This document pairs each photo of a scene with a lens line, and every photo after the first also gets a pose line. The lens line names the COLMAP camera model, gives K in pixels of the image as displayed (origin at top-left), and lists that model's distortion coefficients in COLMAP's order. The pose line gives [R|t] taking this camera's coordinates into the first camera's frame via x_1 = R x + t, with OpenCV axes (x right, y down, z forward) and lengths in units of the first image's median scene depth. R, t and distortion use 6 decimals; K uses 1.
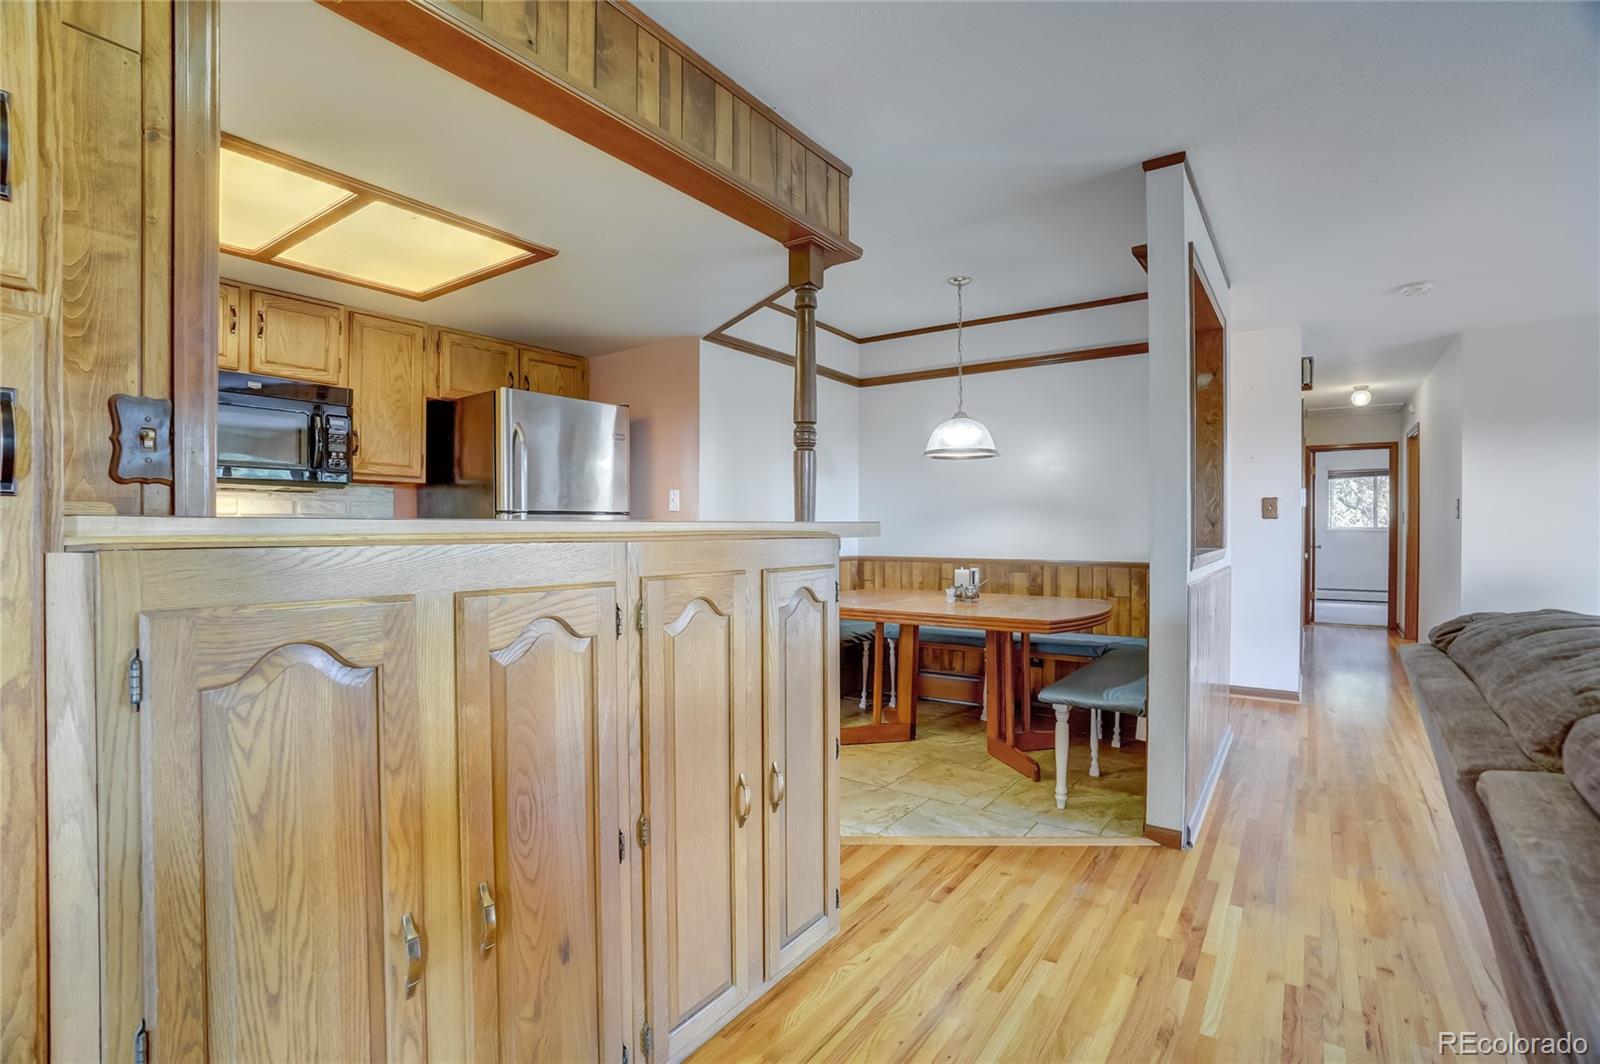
lens RADIAL K [[732.6, 0, 793.5], [0, 732.6, 532.0], [0, 0, 1]] dist [-0.026414, 0.005133]
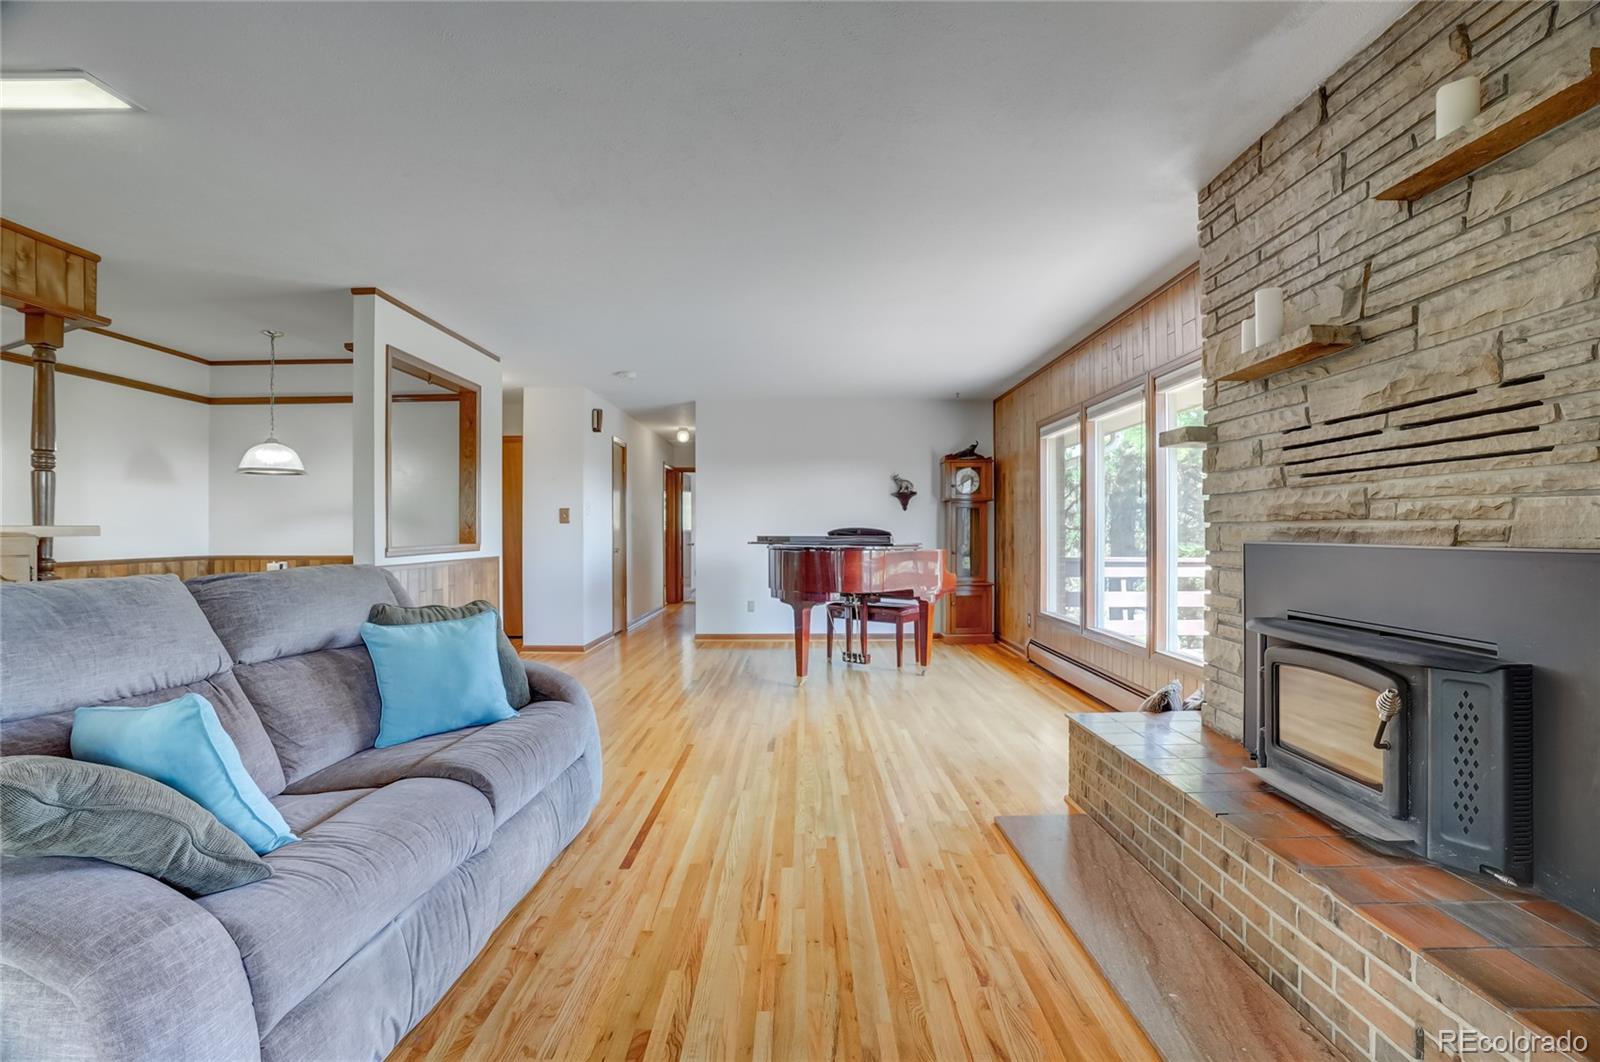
lens RADIAL K [[732.6, 0, 789.7], [0, 732.6, 527.9], [0, 0, 1]] dist [-0.026414, 0.005133]
pose [[0.828913, -0.004325, 0.559360, 0.395253], [0.008218, 0.999956, -0.004446, 0.005103], [-0.559317, 0.008283, 0.828913, -0.770665]]
